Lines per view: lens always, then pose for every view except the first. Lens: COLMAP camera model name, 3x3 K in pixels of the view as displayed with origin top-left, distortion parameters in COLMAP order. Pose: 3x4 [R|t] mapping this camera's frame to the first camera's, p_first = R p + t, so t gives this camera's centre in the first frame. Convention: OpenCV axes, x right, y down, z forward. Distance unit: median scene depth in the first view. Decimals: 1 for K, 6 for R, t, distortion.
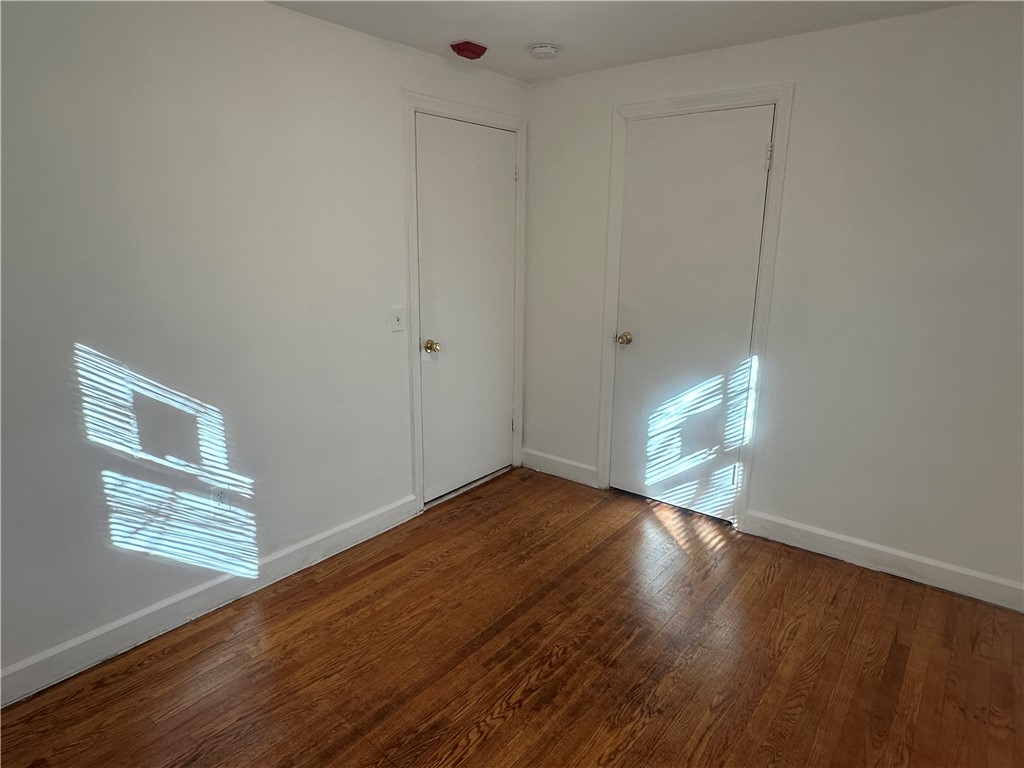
lens RADIAL K [[610.0, 0, 511.6], [0, 610.0, 384.1], [0, 0, 1]] dist [-0.003068, -0.001162]
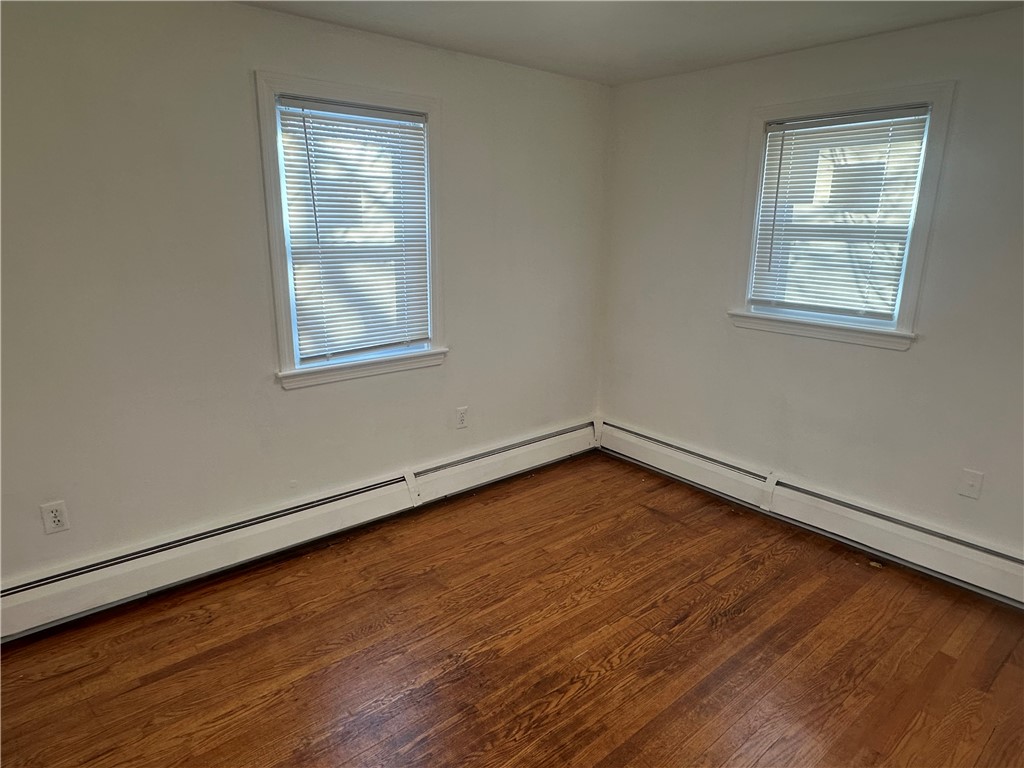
lens RADIAL K [[610.0, 0, 513.2], [0, 610.0, 381.7], [0, 0, 1]] dist [-0.003068, -0.001162]
pose [[-0.979681, -0.064374, 0.189952, -0.052999], [0.032306, 0.884075, 0.466228, -0.427091], [-0.197945, 0.462891, -0.864031, 1.671162]]
